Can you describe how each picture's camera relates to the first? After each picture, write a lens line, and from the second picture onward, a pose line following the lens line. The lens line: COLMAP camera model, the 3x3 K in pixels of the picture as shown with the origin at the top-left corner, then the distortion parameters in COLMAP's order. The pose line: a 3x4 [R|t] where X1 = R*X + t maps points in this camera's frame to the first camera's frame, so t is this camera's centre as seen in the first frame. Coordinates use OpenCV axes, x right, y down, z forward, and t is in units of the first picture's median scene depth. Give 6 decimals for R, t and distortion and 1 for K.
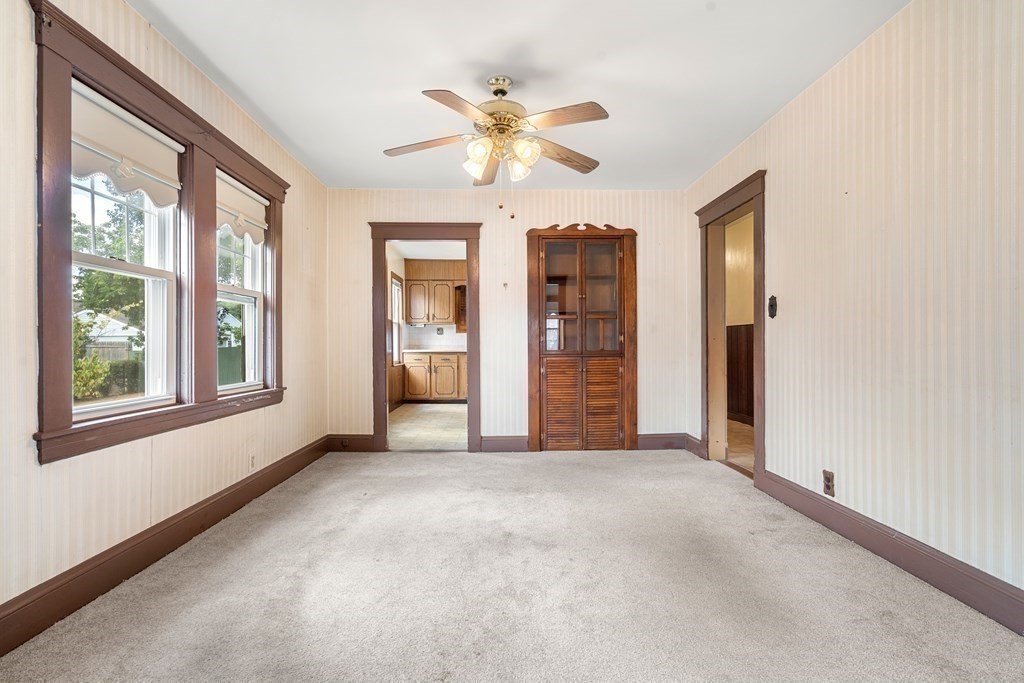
lens RADIAL K [[468.9, 0, 512.8], [0, 468.9, 344.0], [0, 0, 1]] dist [-0.000589, 0.000182]
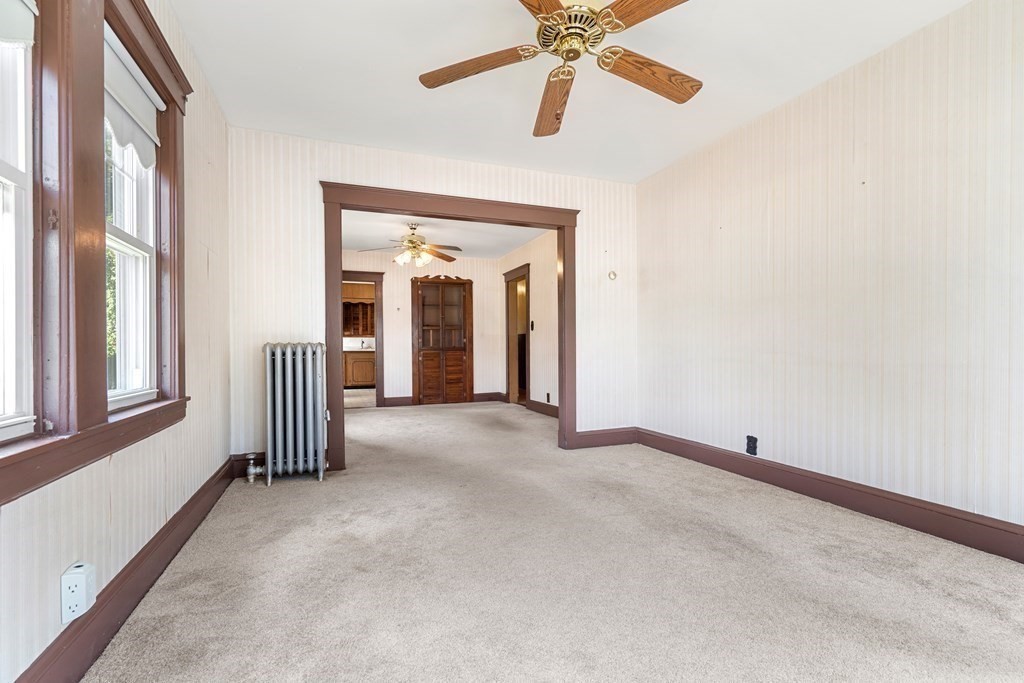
lens RADIAL K [[468.9, 0, 511.9], [0, 468.9, 343.8], [0, 0, 1]] dist [-0.000589, 0.000182]
pose [[0.942154, -0.000975, 0.335178, -0.196607], [0.004850, 0.999931, -0.010724, 0.021166], [-0.335144, 0.011730, 0.942094, -0.739044]]
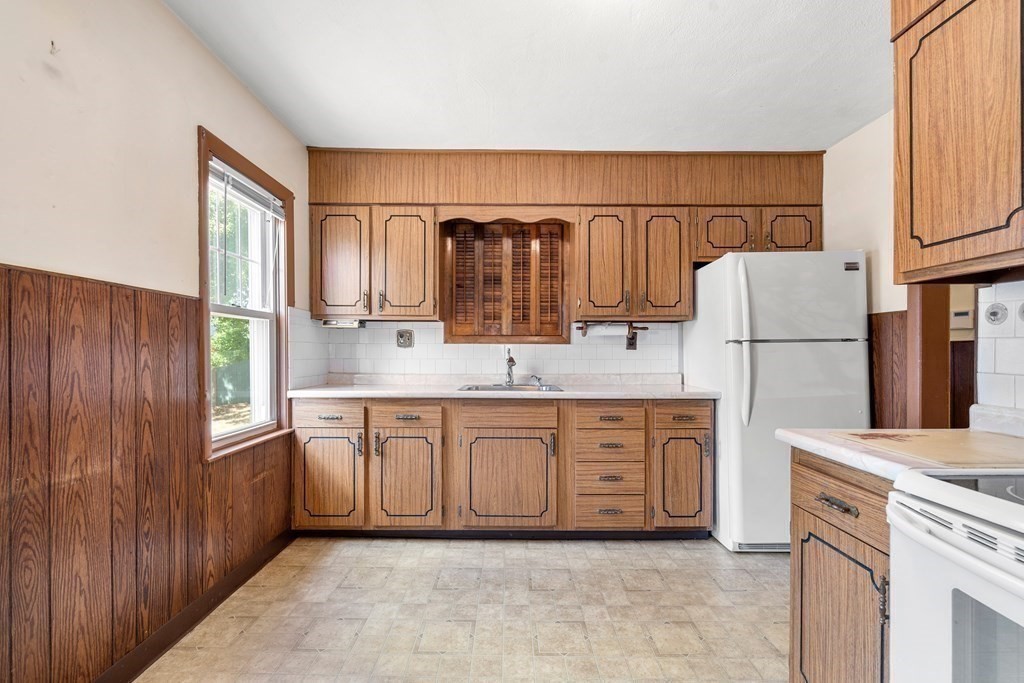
lens RADIAL K [[468.9, 0, 512.7], [0, 468.9, 345.3], [0, 0, 1]] dist [-0.000589, 0.000182]
pose [[0.999475, 0.006059, -0.031838, -0.088841], [-0.006368, 0.999933, -0.009629, -0.032535], [0.031778, 0.009827, 0.999447, 1.071077]]
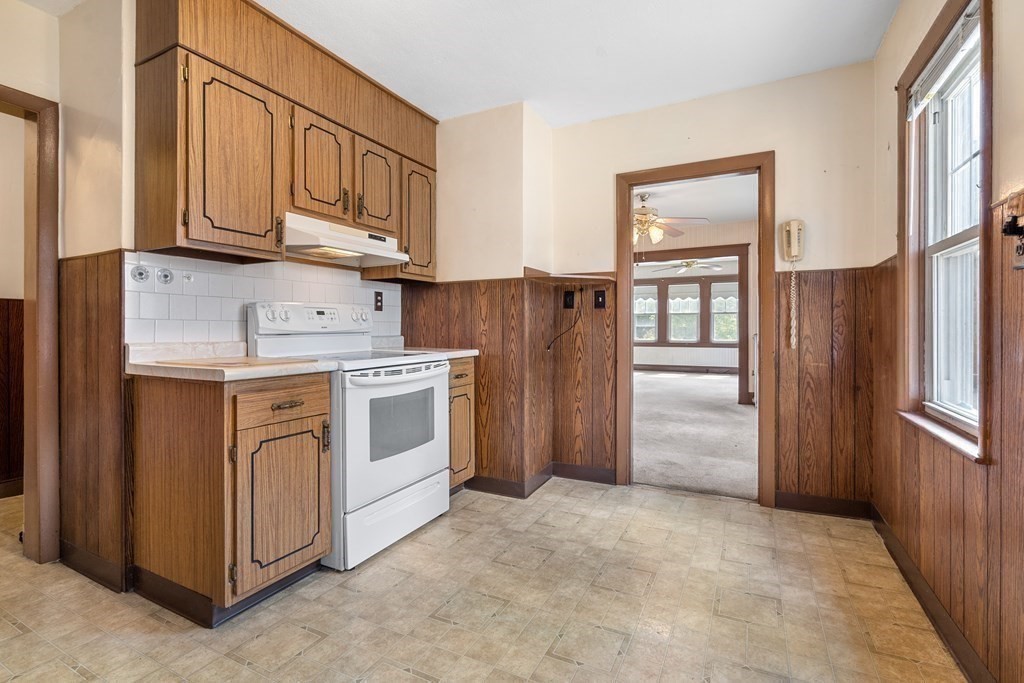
lens RADIAL K [[468.9, 0, 511.7], [0, 468.9, 332.2], [0, 0, 1]] dist [-0.000589, 0.000182]
pose [[-0.878371, 0.002593, 0.477972, -0.460906], [0.006552, 0.999957, 0.006616, 0.019502], [-0.477934, 0.008943, -0.878350, 2.189569]]
